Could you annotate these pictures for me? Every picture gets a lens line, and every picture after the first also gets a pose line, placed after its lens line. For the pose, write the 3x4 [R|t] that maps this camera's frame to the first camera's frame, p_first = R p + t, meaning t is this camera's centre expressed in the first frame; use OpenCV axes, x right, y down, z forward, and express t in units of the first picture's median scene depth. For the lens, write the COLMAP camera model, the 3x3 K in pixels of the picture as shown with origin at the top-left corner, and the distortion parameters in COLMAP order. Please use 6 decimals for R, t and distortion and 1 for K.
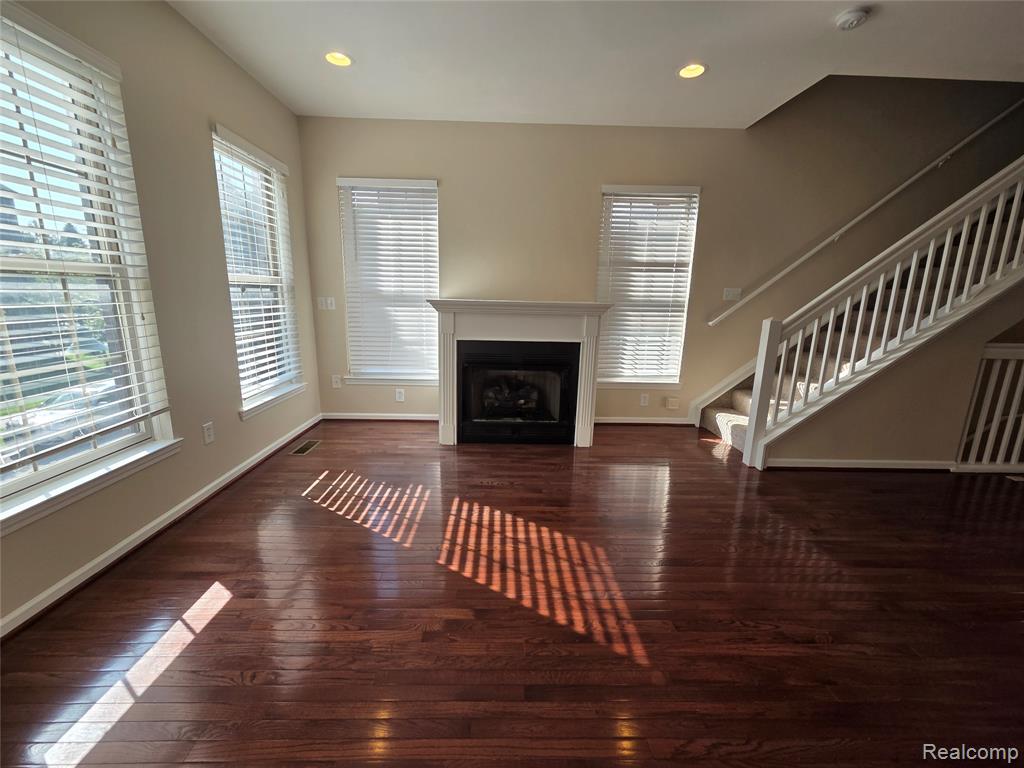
lens RADIAL K [[417.4, 0, 511.2], [0, 417.4, 380.2], [0, 0, 1]] dist [0.002534, -0.000329]
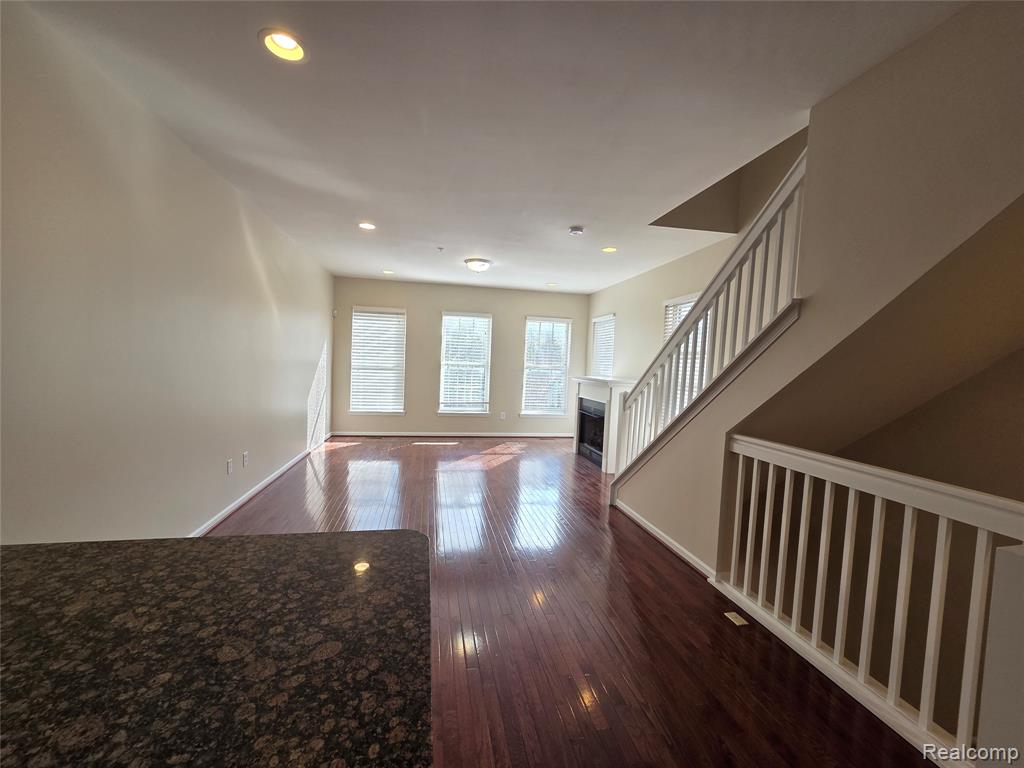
lens RADIAL K [[417.4, 0, 510.6], [0, 417.4, 386.3], [0, 0, 1]] dist [0.002534, -0.000329]
pose [[0.170214, 0.036764, -0.984721, 2.018257], [-0.239239, 0.970947, -0.005104, -0.069173], [0.955925, 0.236452, 0.174064, 0.427057]]
